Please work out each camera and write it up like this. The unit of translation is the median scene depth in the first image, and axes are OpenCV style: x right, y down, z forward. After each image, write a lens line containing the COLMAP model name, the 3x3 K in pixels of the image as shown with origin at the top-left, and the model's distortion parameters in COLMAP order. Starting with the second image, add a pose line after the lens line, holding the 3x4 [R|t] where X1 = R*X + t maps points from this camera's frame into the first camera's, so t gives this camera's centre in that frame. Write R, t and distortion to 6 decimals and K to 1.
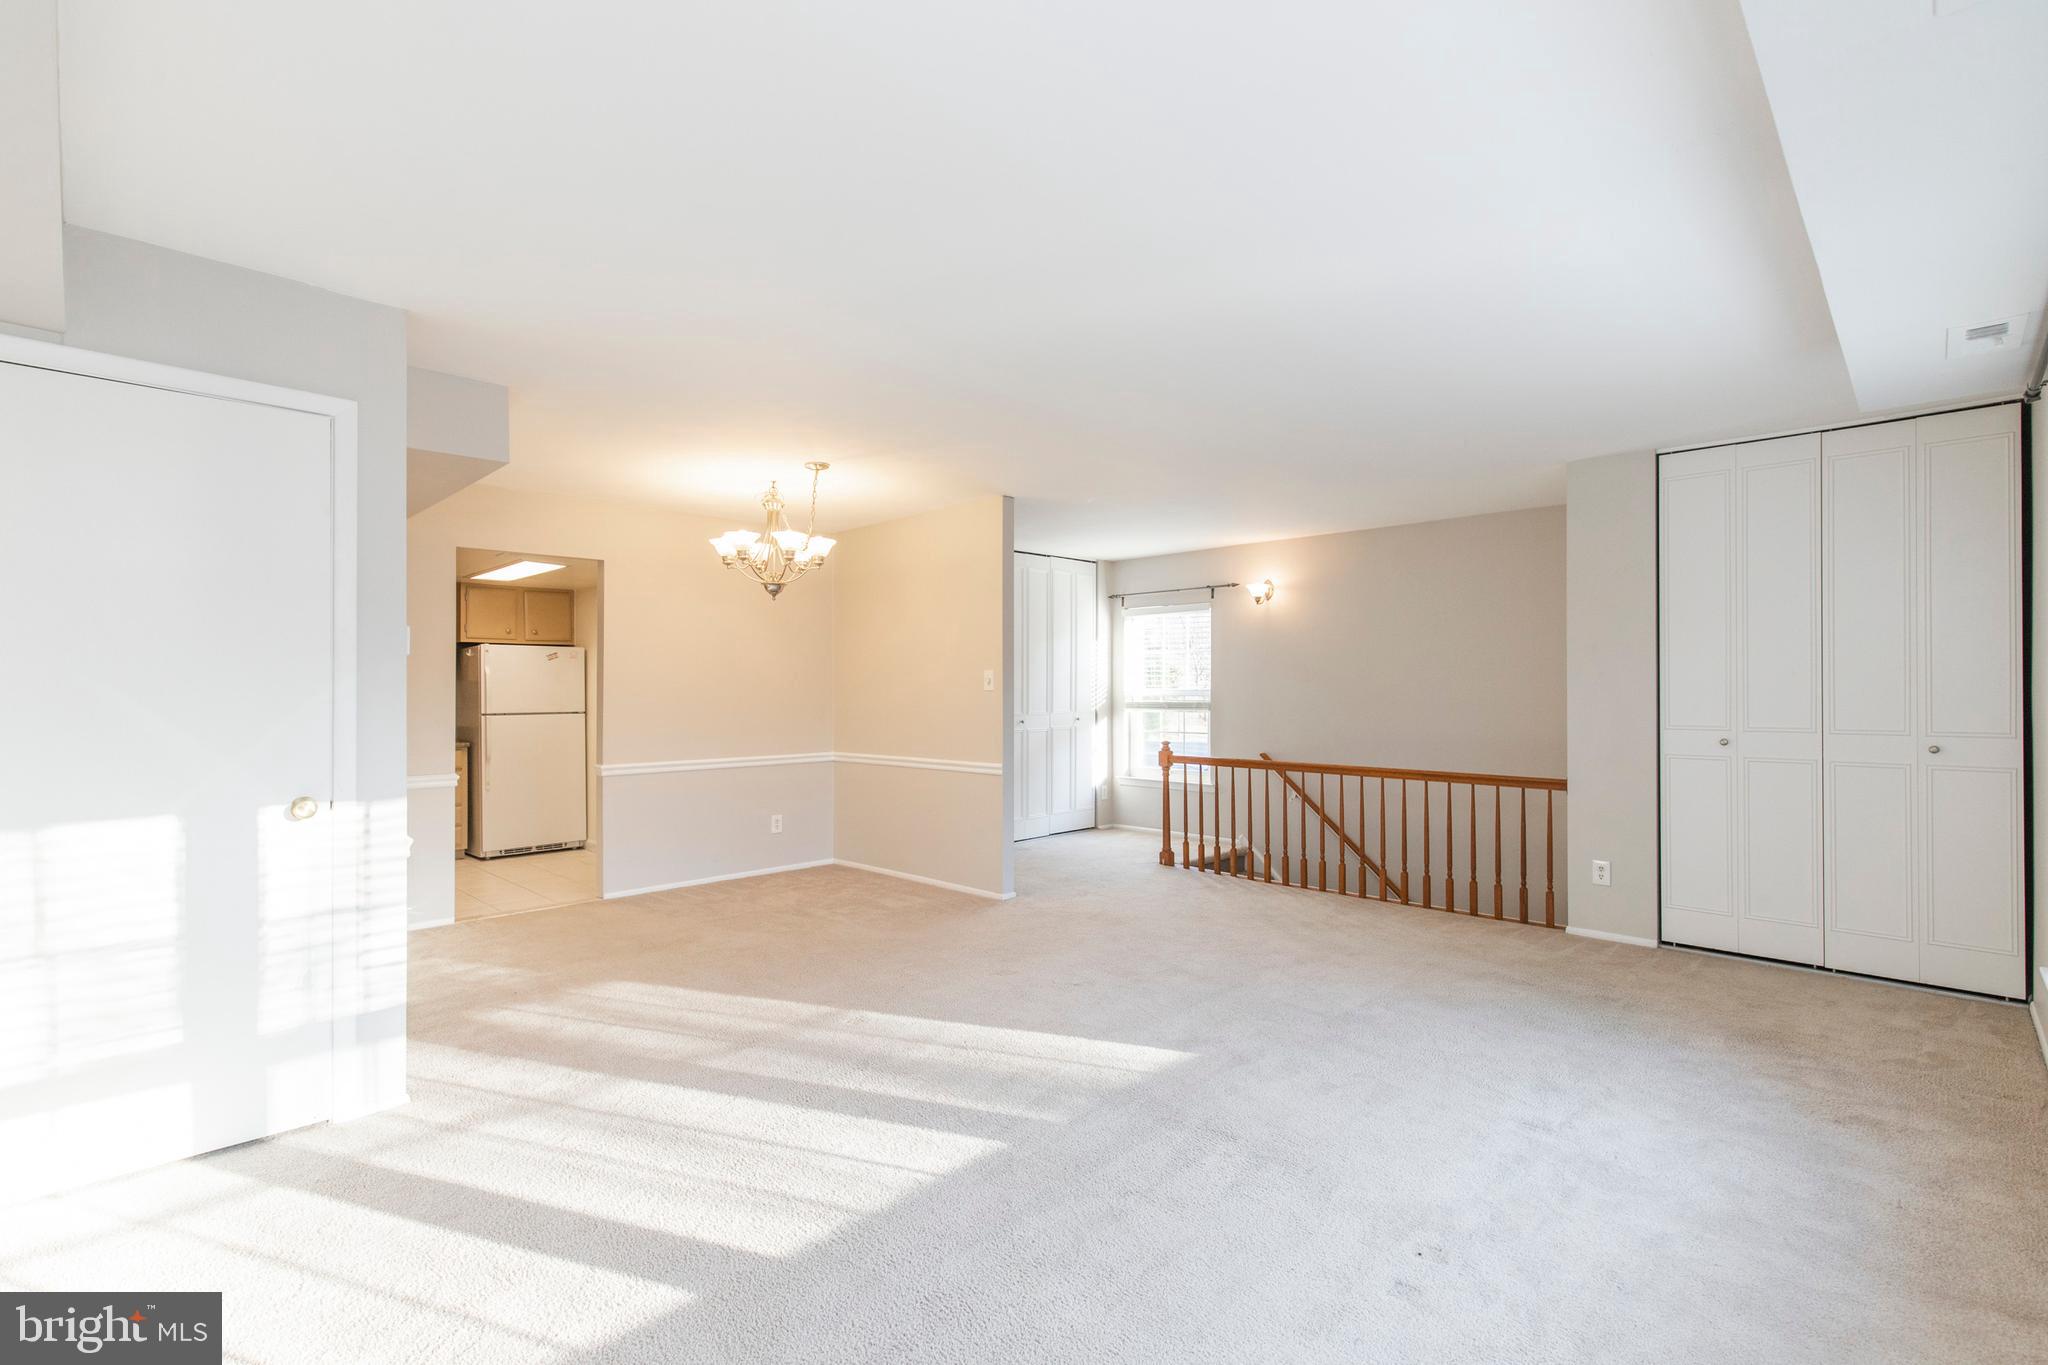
lens RADIAL K [[914.6, 0, 1042.2], [0, 914.6, 686.5], [0, 0, 1]] dist [0.004245, -0.000037]
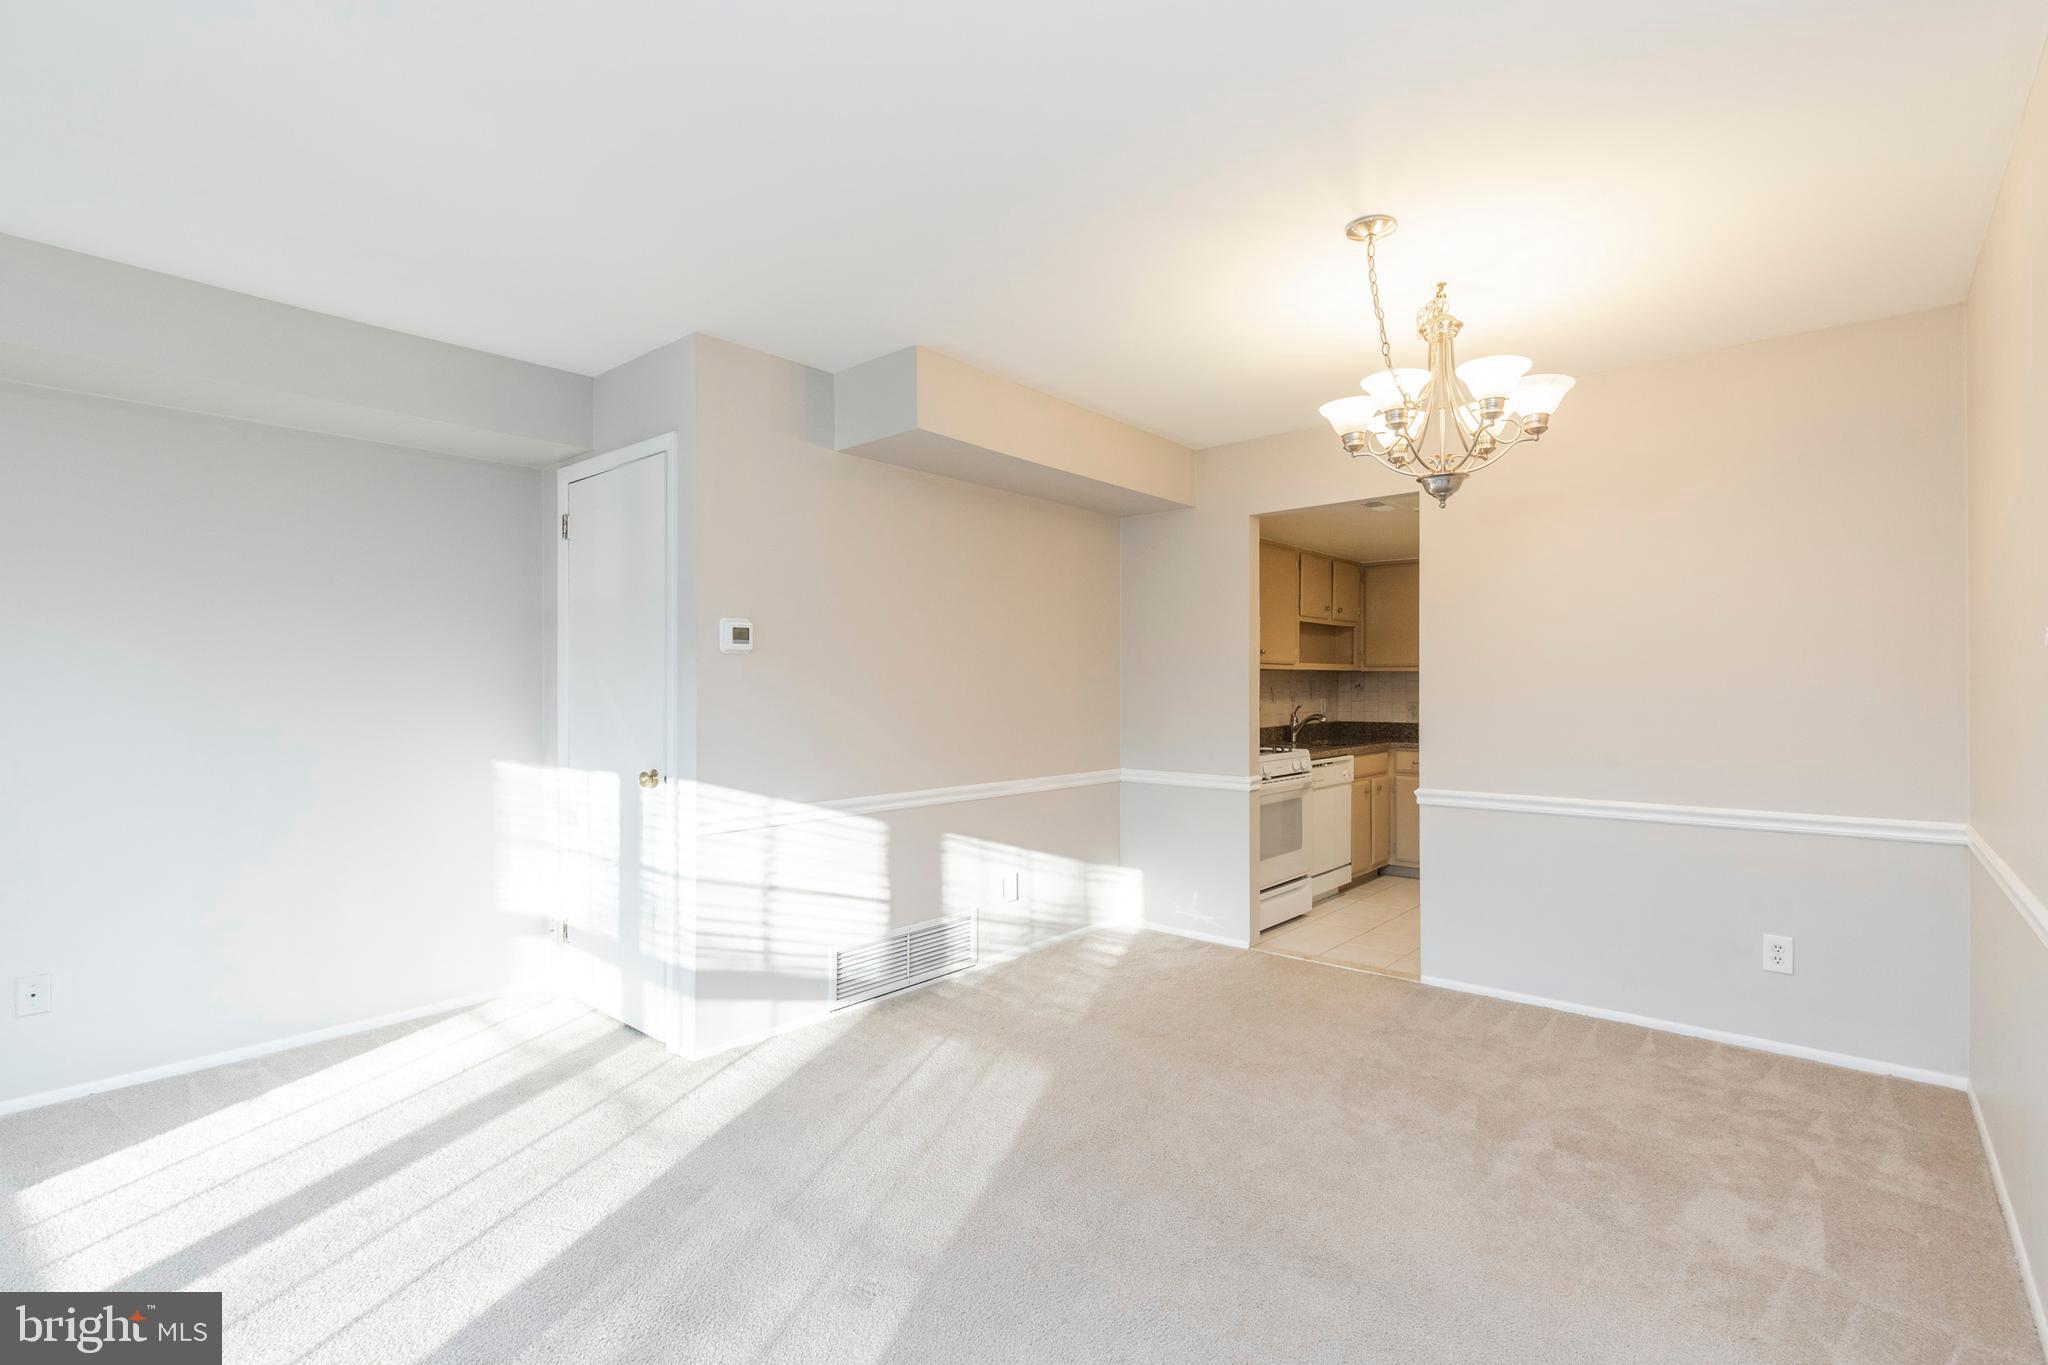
lens RADIAL K [[950.6, 0, 1022.9], [0, 950.6, 689.9], [0, 0, 1]] dist [0.000099, -0.000199]
pose [[0.053410, 0.005564, -0.998557, 0.187934], [0.007265, 0.999956, 0.005960, 0.004415], [0.998546, -0.007573, 0.053367, 0.561931]]
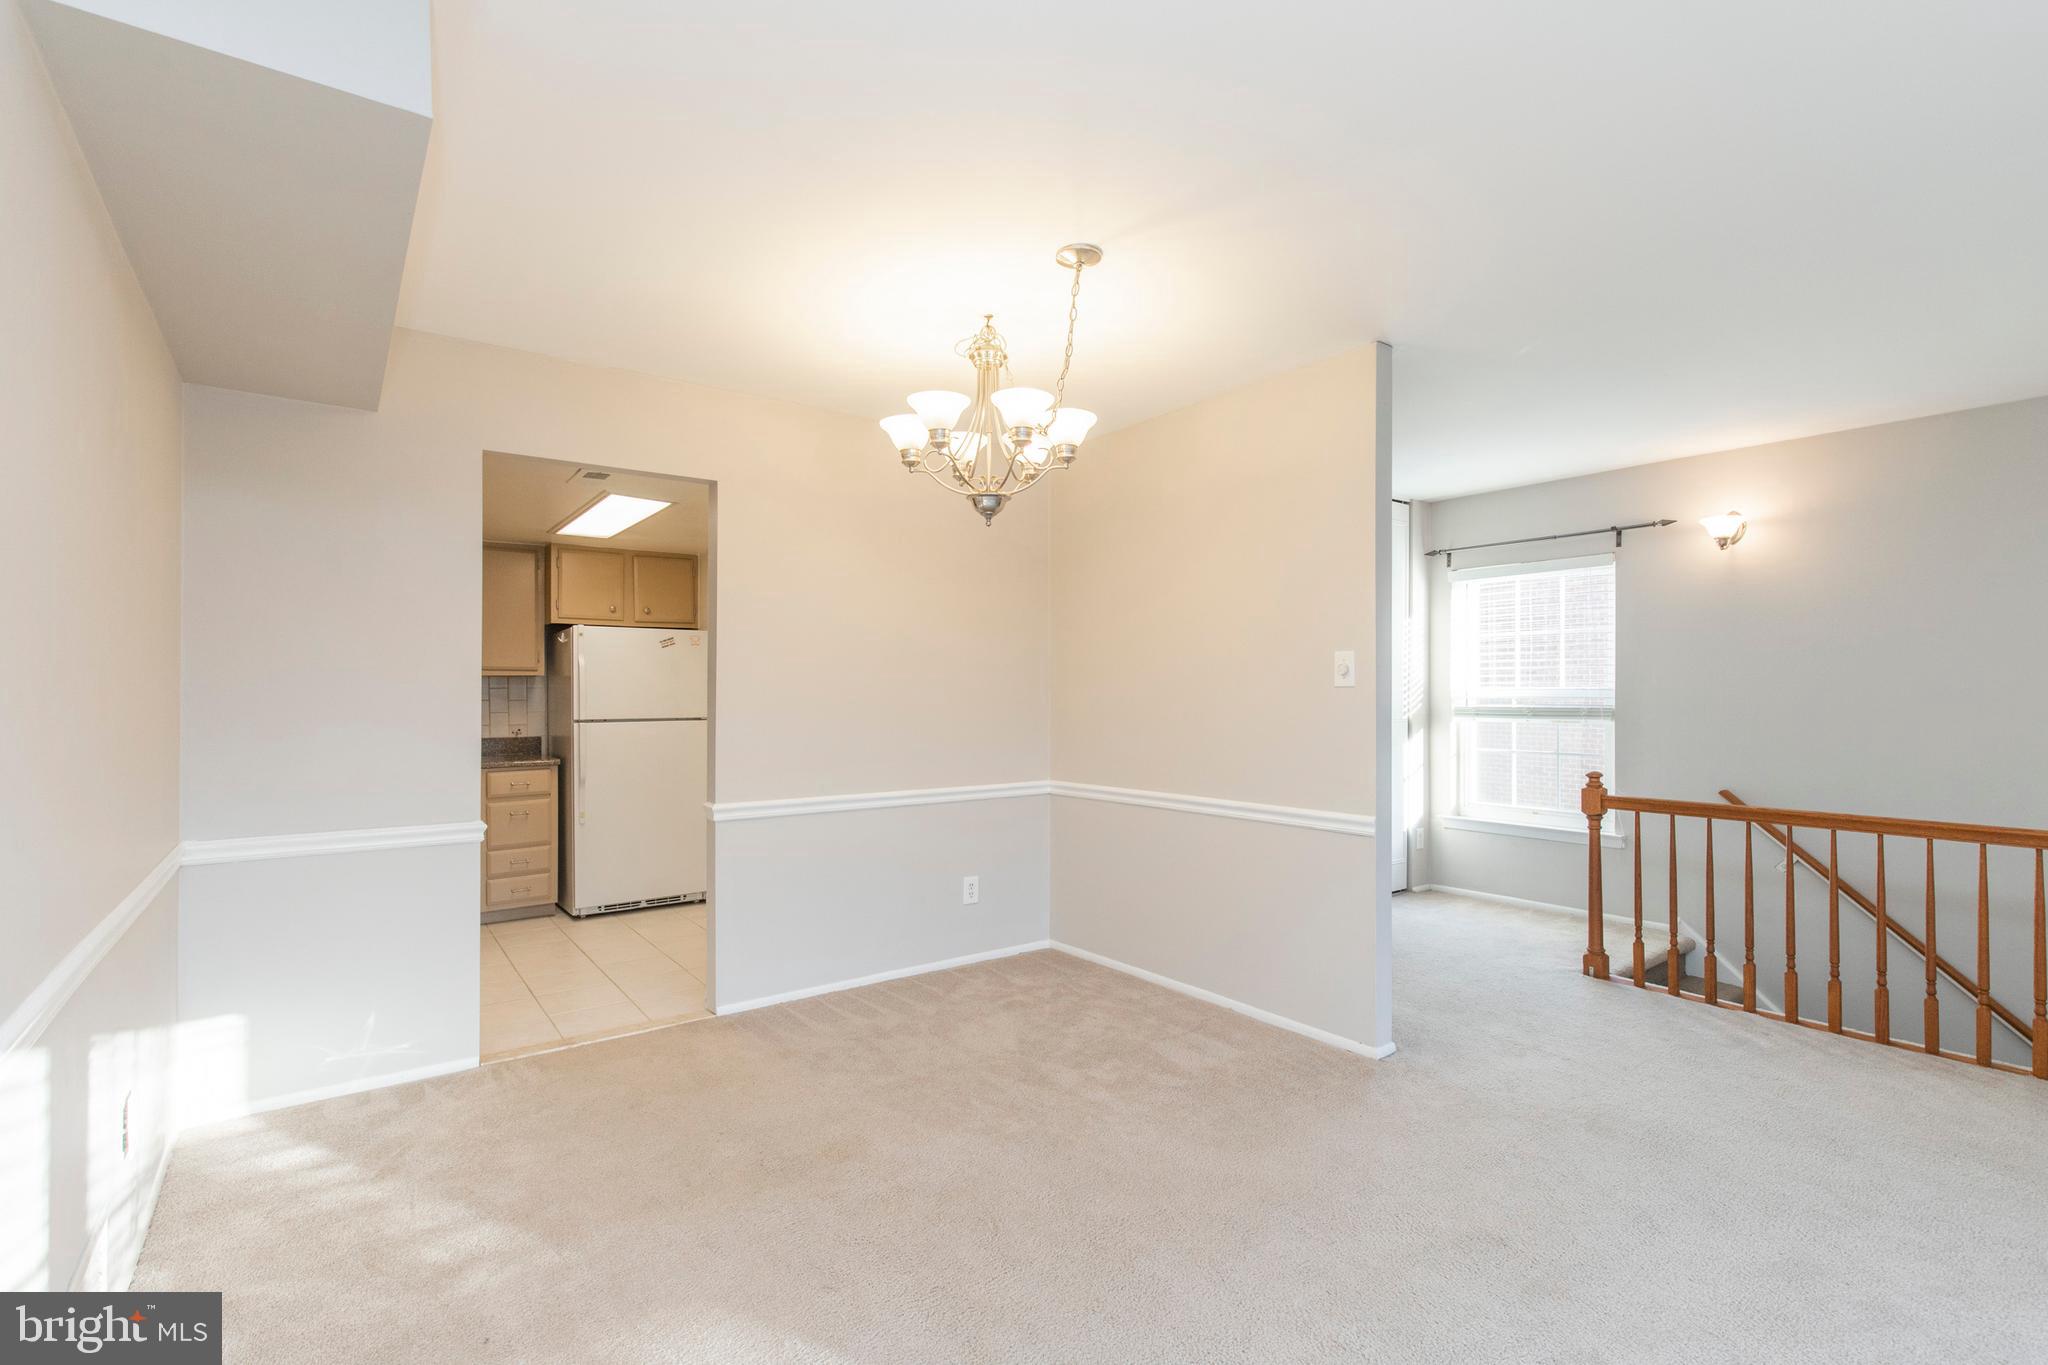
lens RADIAL K [[936.7, 0, 1043.3], [0, 936.7, 688.5], [0, 0, 1]] dist [0.009120, 0.000021]
pose [[0.987980, 0.000202, -0.154579, -0.130900], [-0.000498, 0.999998, -0.001879, 0.005900], [0.154578, 0.001934, 0.987979, 0.332138]]
